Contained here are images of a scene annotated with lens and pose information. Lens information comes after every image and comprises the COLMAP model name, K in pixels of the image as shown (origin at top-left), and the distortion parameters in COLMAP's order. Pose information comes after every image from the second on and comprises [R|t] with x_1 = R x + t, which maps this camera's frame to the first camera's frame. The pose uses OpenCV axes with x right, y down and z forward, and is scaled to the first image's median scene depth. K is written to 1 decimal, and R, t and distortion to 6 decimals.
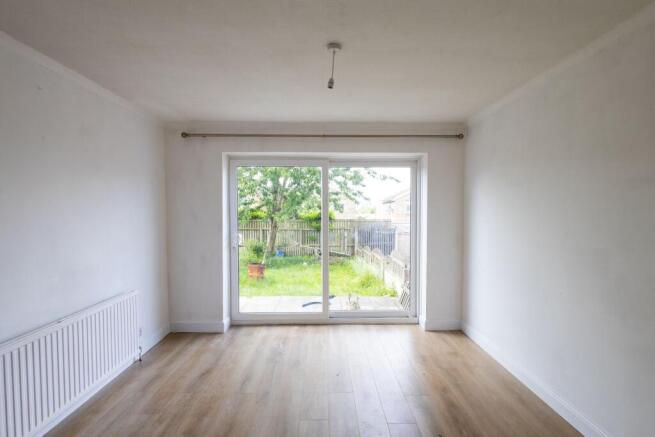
lens RADIAL K [[292.1, 0, 324.1], [0, 292.1, 218.3], [0, 0, 1]] dist [0.002346, 0.000151]
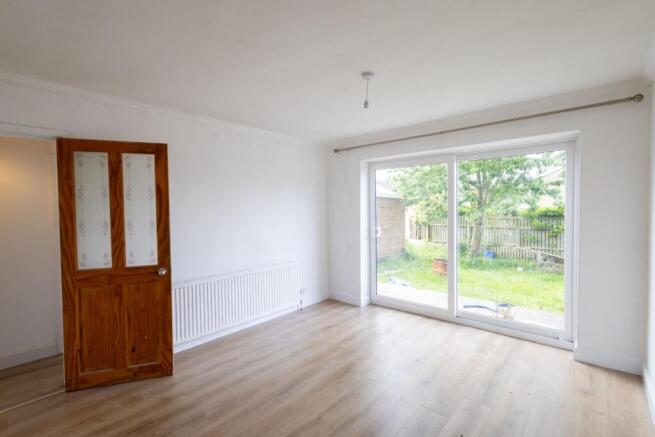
lens RADIAL K [[292.1, 0, 324.1], [0, 292.1, 218.3], [0, 0, 1]] dist [0.002346, 0.000151]
pose [[0.746275, 0.012805, -0.665515, 0.337821], [-0.004070, 0.999884, 0.014675, -0.000784], [0.665625, -0.008243, 0.746240, -0.018533]]
